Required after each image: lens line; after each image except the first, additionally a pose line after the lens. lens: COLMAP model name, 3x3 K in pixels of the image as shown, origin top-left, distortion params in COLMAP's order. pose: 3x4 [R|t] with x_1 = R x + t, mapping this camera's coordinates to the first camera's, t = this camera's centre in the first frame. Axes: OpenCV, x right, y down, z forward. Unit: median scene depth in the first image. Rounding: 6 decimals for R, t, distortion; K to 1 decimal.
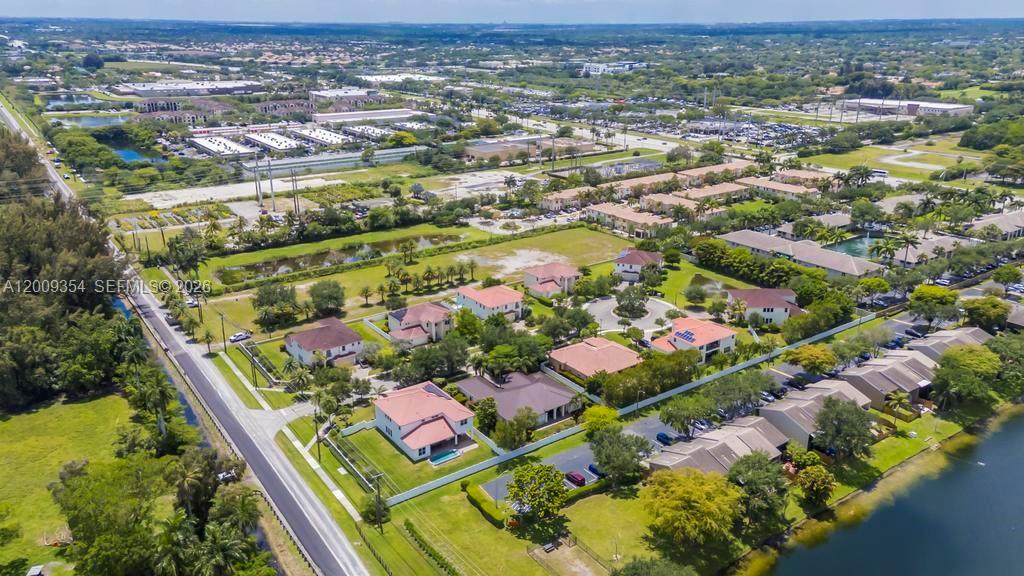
lens RADIAL K [[747.6, 0, 514.8], [0, 747.6, 289.7], [0, 0, 1]] dist [0.069448, -0.000853]
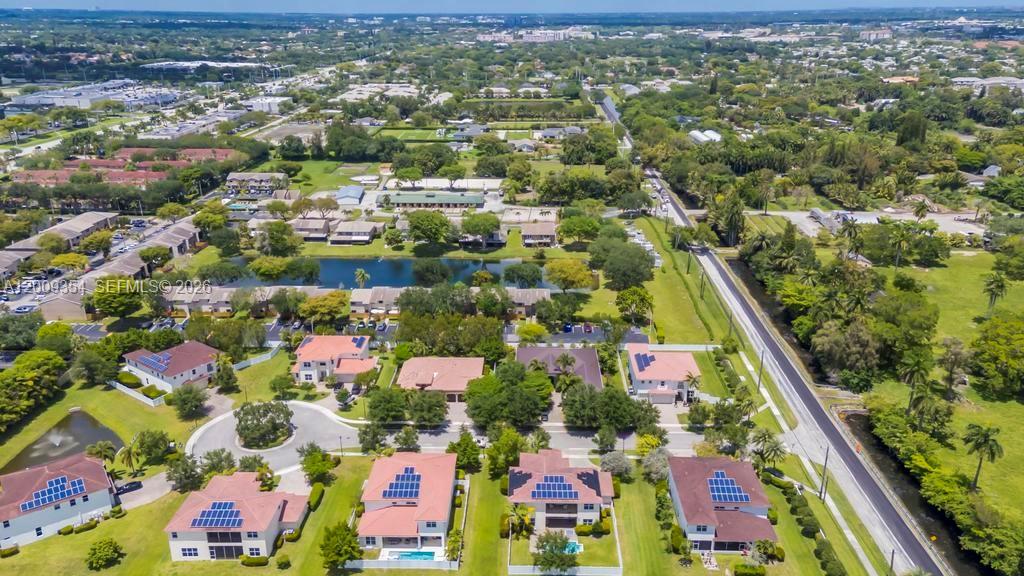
lens RADIAL K [[751.2, 0, 515.1], [0, 751.2, 283.7], [0, 0, 1]] dist [0.069586, 0.001683]
pose [[-0.797040, -0.202218, 0.569064, -0.373021], [0.203813, 0.796928, 0.568653, -0.406963], [-0.568495, 0.569222, -0.593969, 1.145682]]
